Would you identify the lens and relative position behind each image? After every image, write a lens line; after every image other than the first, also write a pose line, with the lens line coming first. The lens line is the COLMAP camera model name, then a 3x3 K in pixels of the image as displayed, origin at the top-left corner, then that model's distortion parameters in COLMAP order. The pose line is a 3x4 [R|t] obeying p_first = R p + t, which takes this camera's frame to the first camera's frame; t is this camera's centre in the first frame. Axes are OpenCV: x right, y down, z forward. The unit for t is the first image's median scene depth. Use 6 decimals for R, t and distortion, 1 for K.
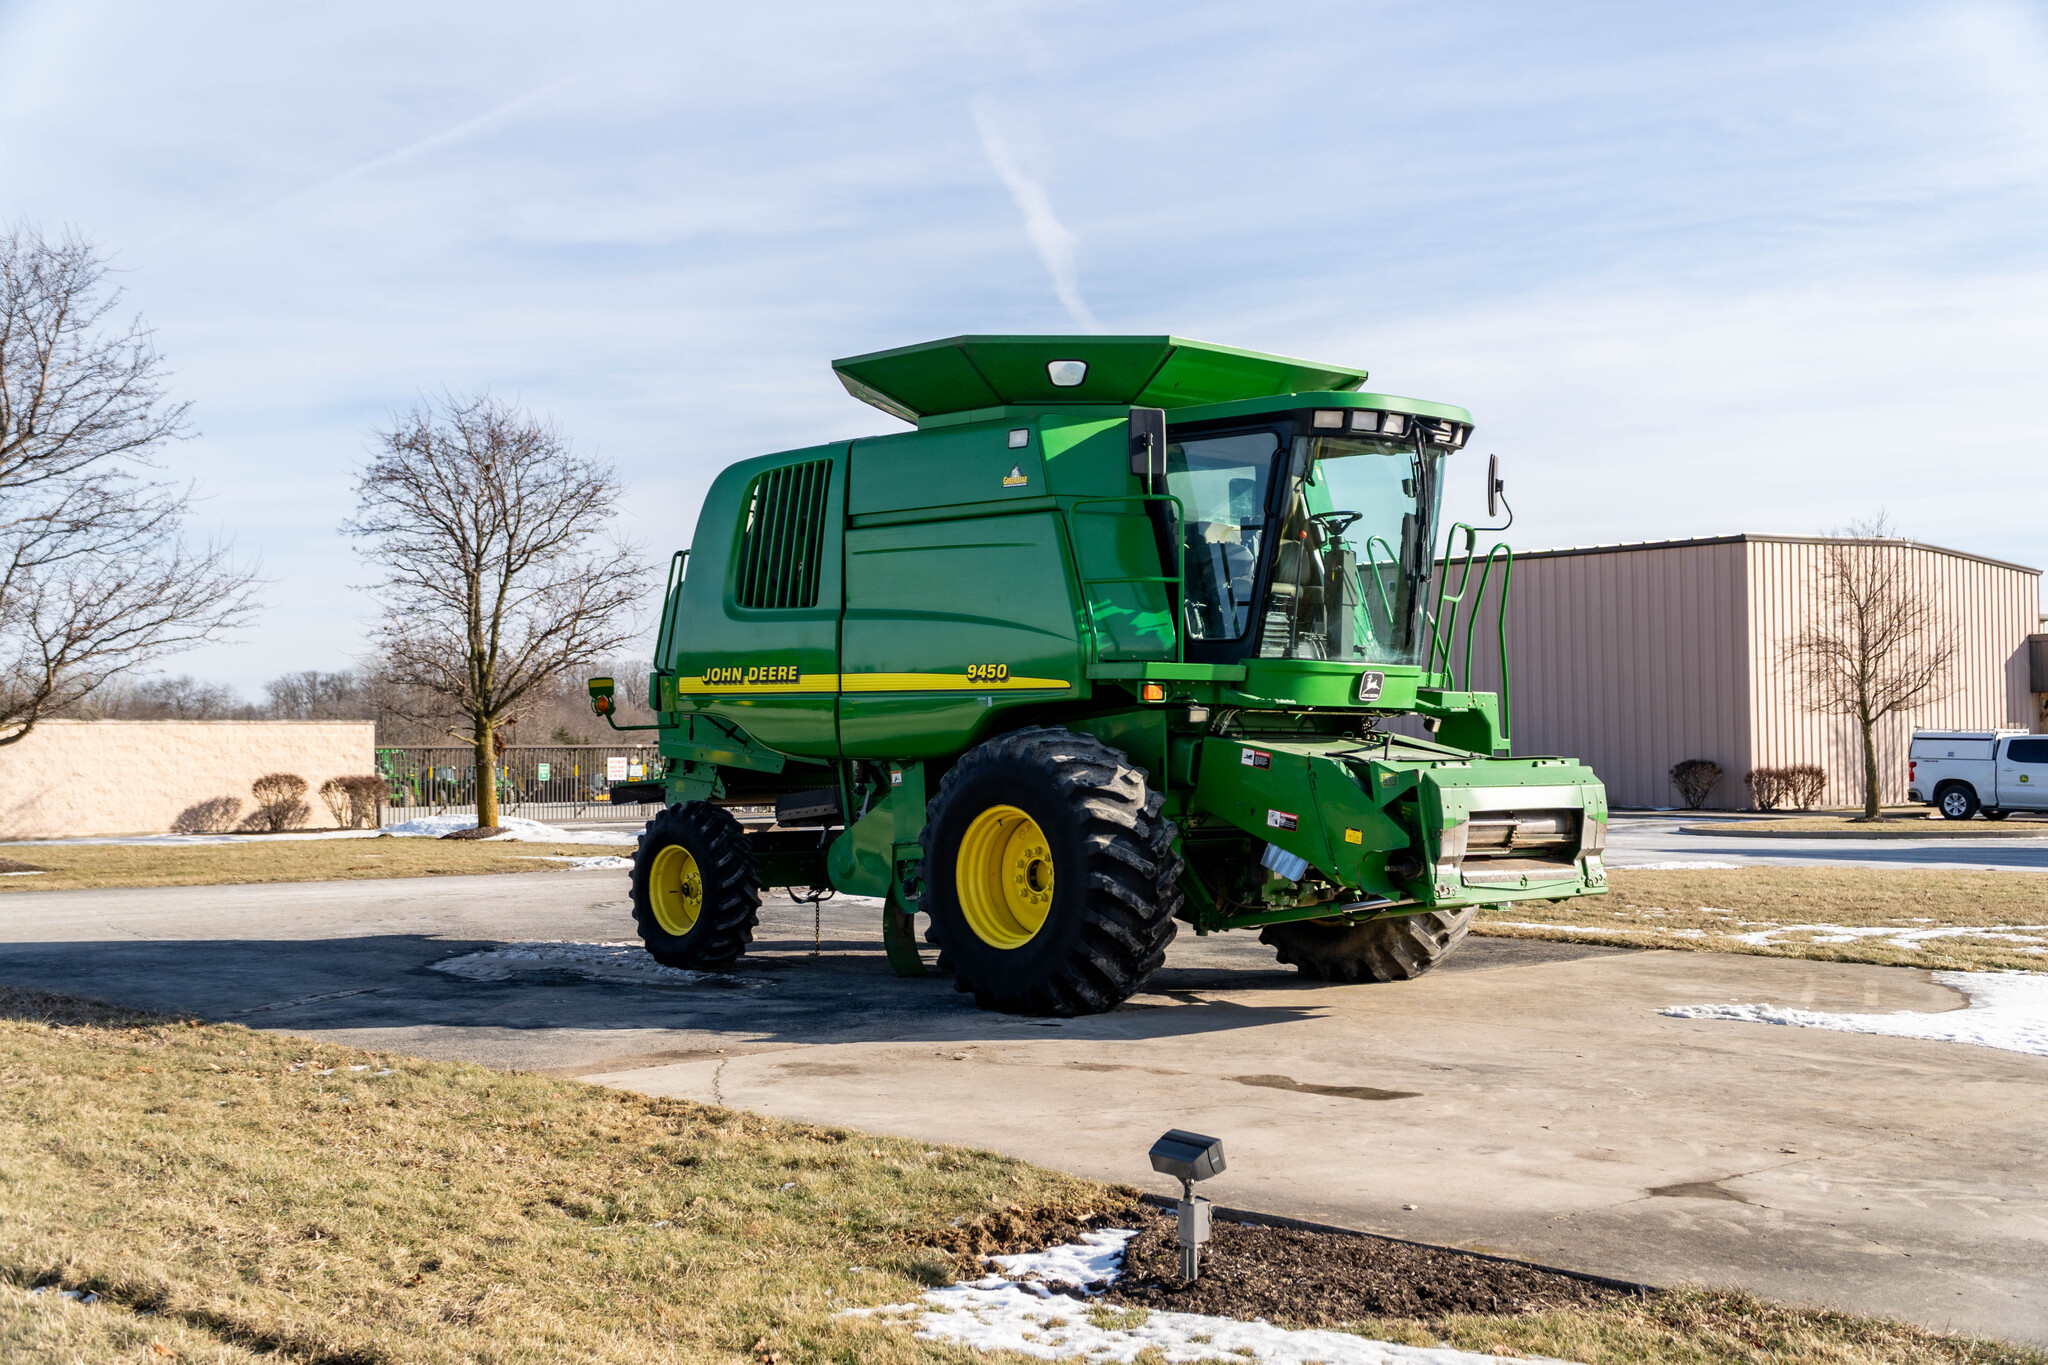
lens RADIAL K [[2379.7, 0, 1024.0], [0, 2379.7, 682.5], [0, 0, 1]] dist [0.036117, 0.020809]
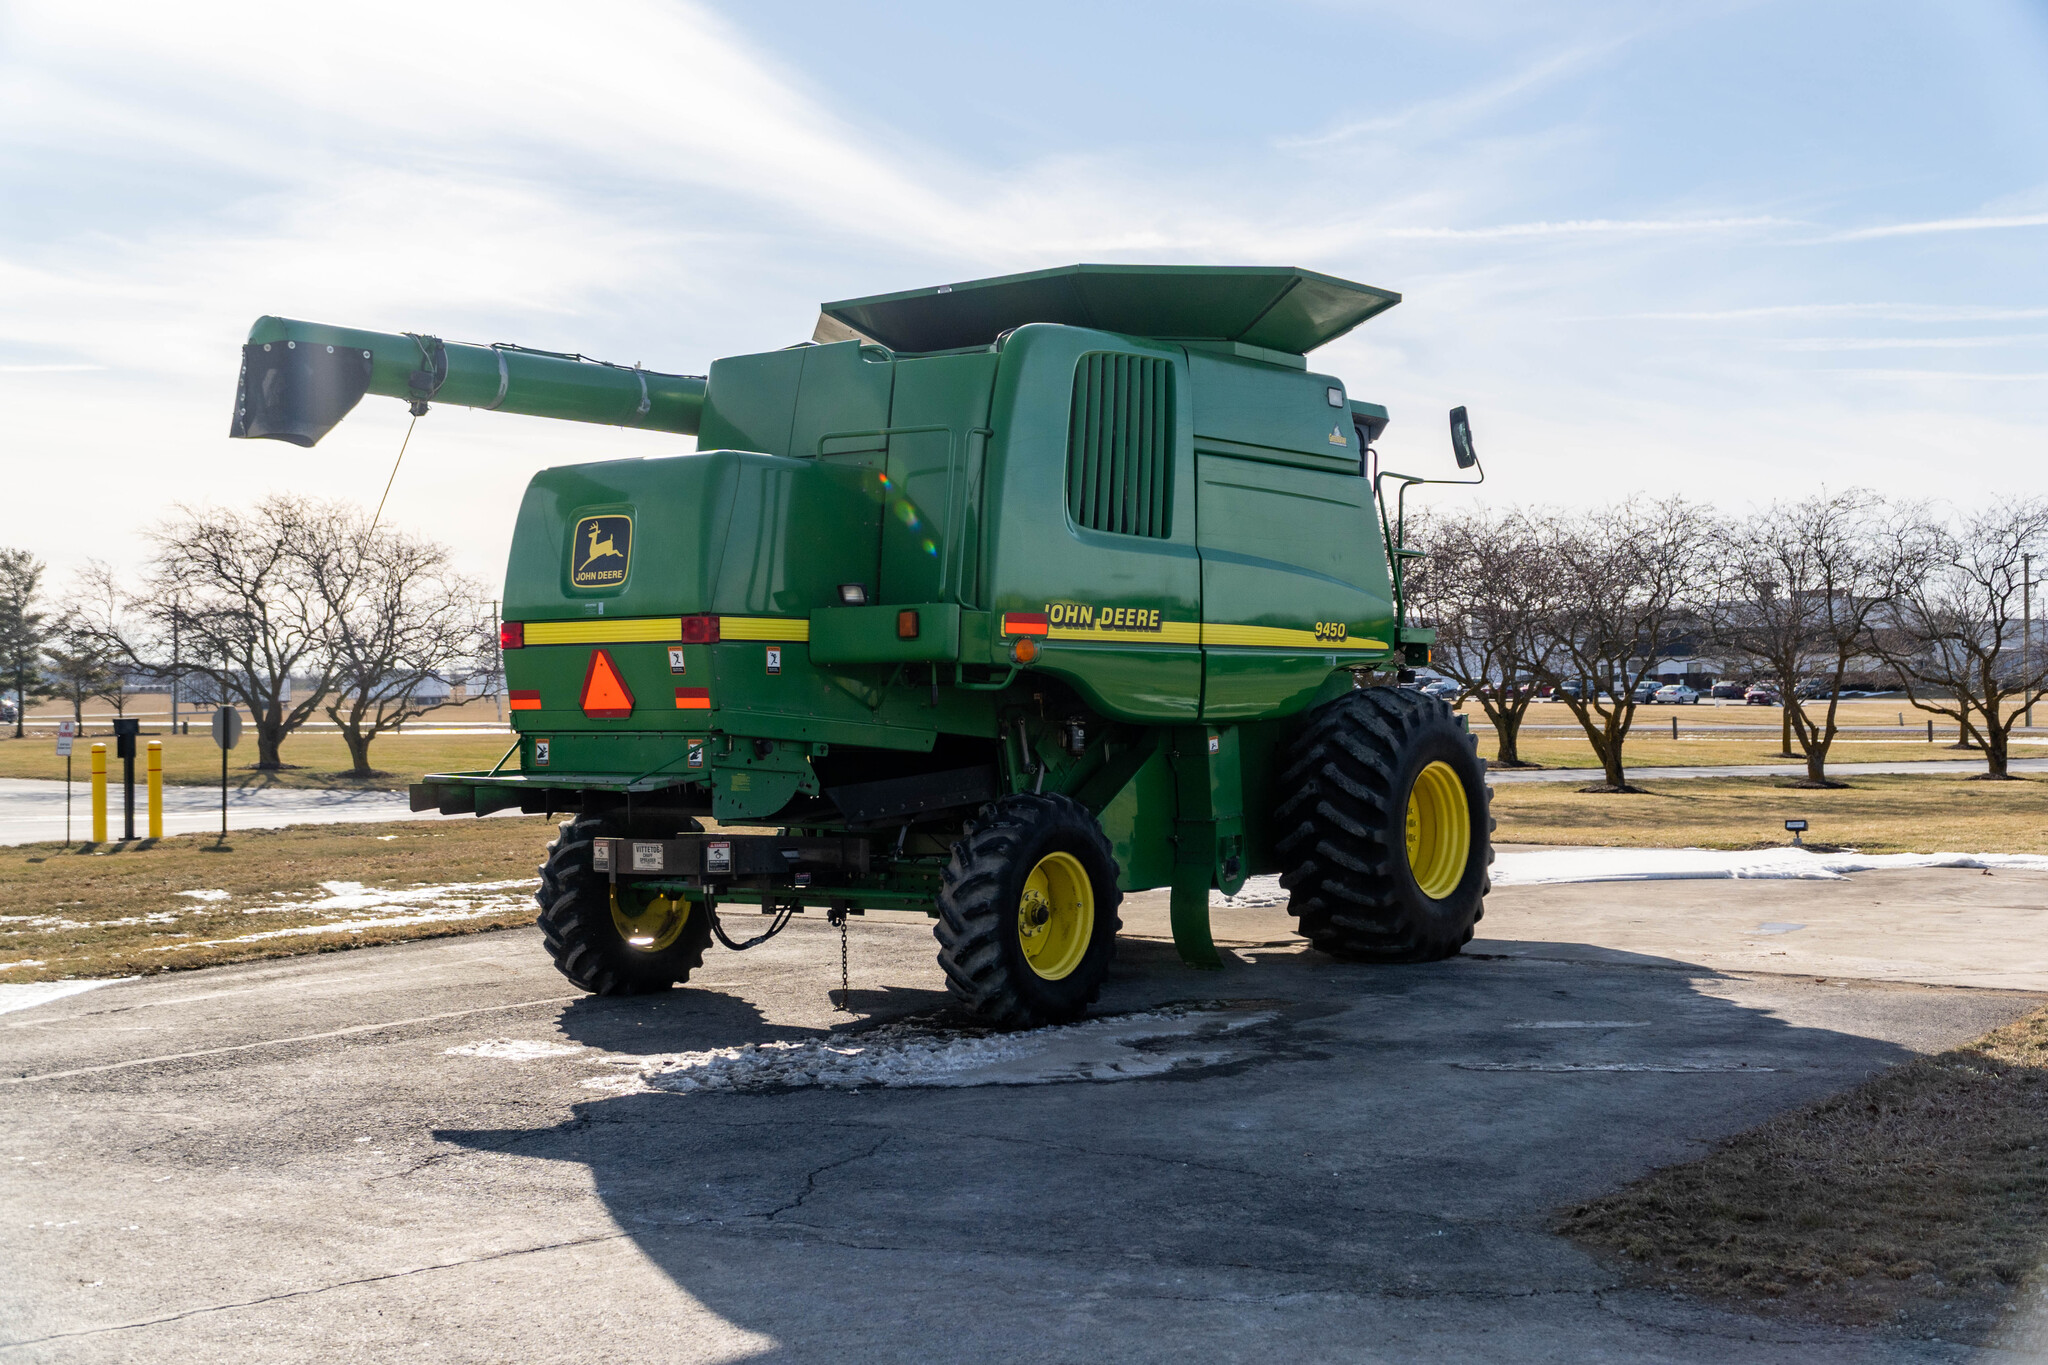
lens RADIAL K [[2379.7, 0, 1024.0], [0, 2379.7, 682.5], [0, 0, 1]] dist [0.036117, 0.020809]
pose [[-0.163041, 0.008392, 0.986584, -0.886844], [-0.013618, 0.999849, -0.010755, 0.026956], [-0.986525, -0.015189, -0.162902, 1.187040]]
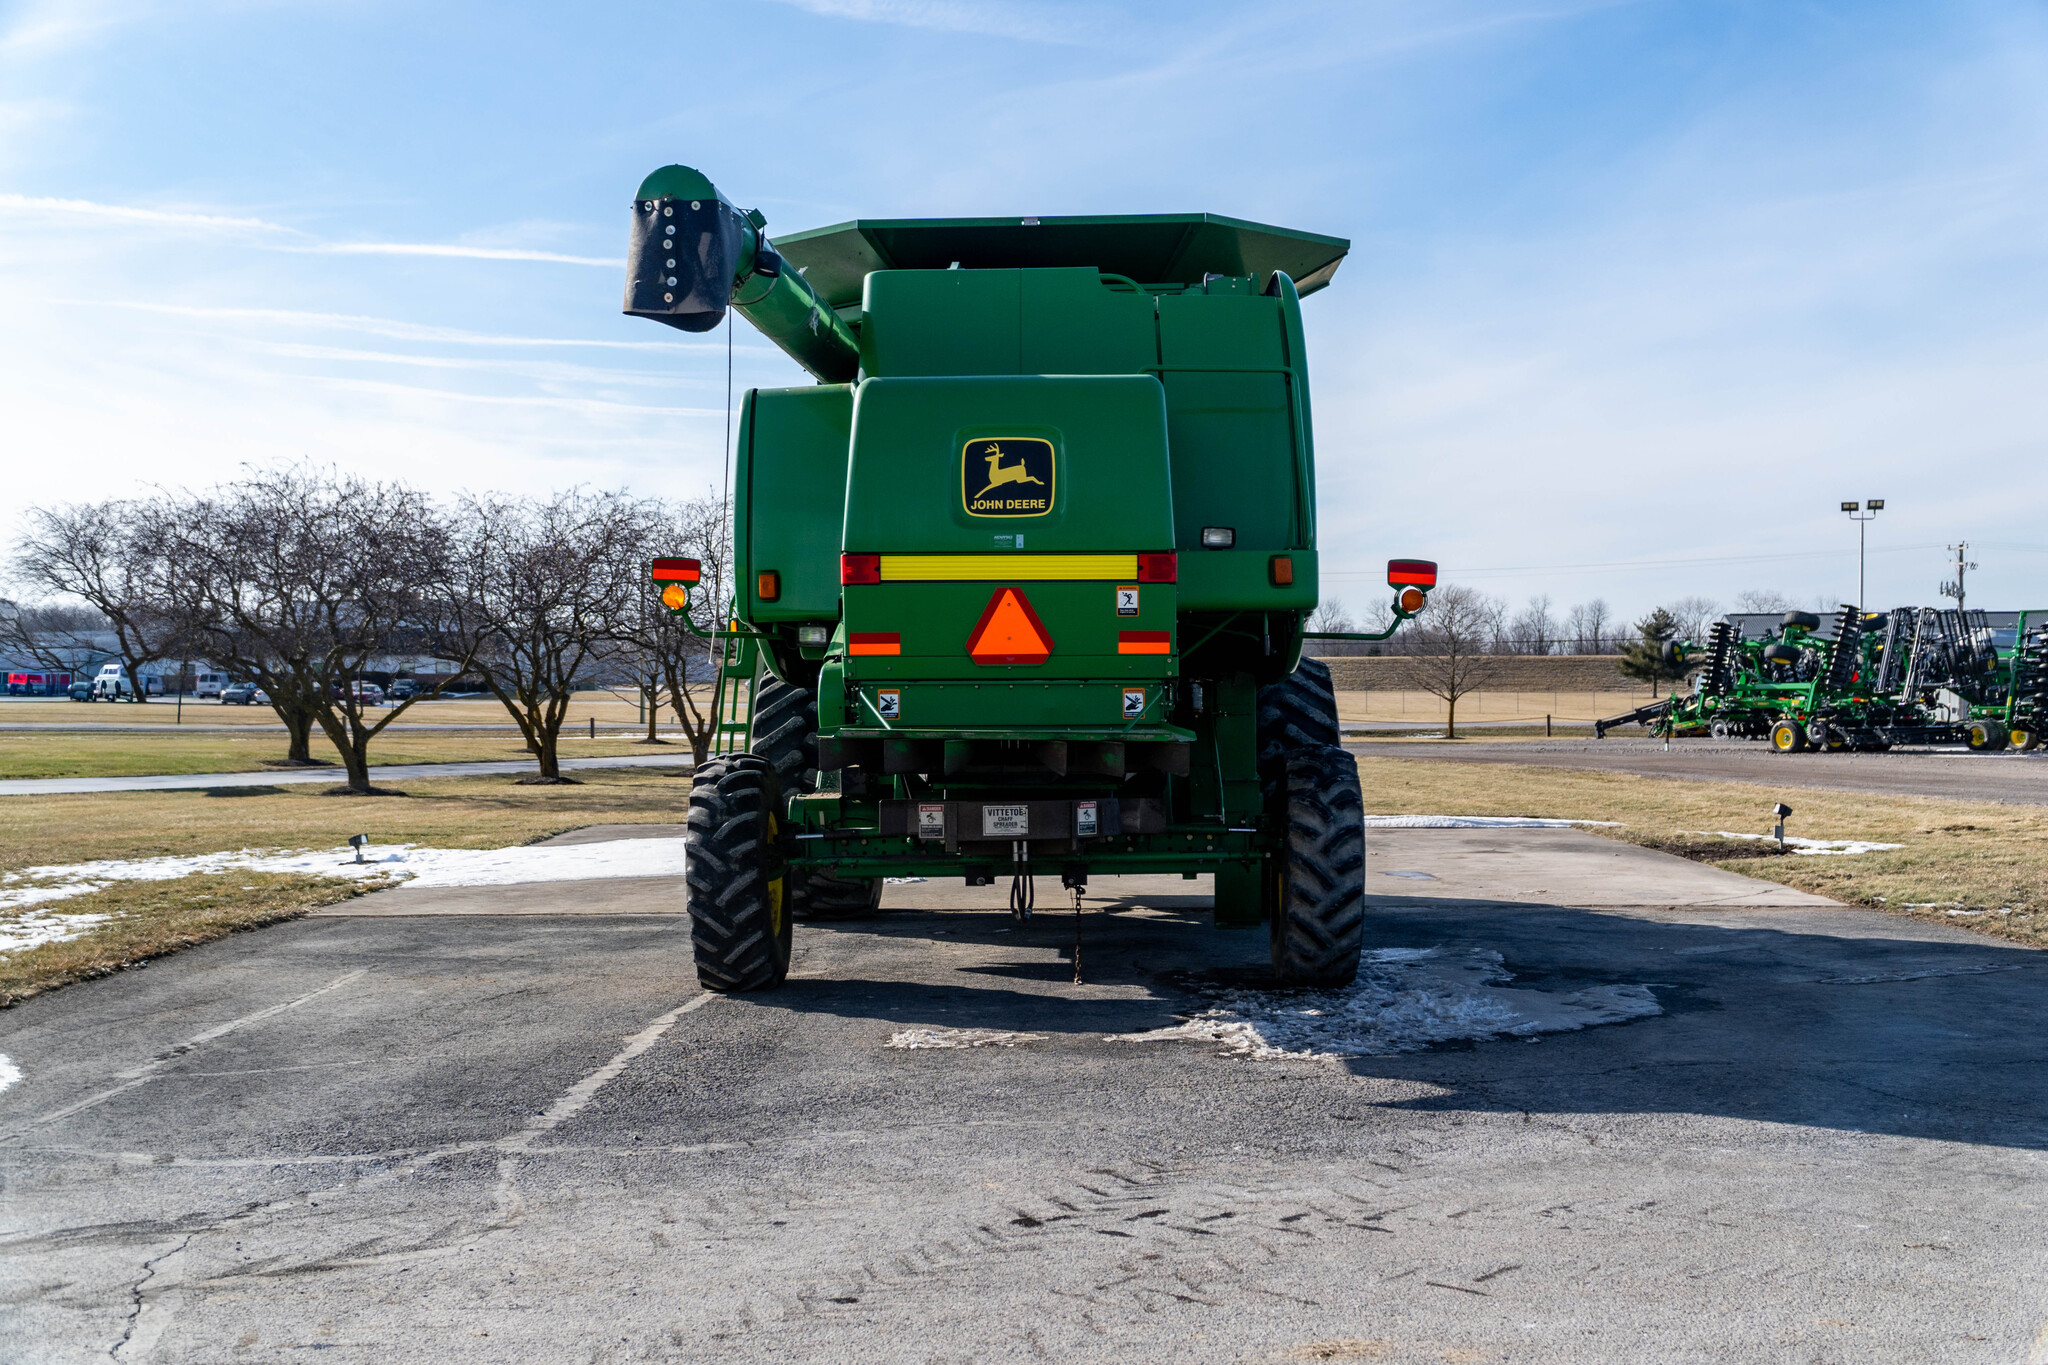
lens RADIAL K [[2400.0, 0, 1024.0], [0, 2400.0, 610.8], [0, 0, 1]] dist [0.005409, 0.005222]
pose [[-0.711984, 0.027437, 0.701660, -0.614592], [-0.011804, 0.998627, -0.051028, 0.050109], [-0.702097, -0.044614, -0.710683, 1.649387]]
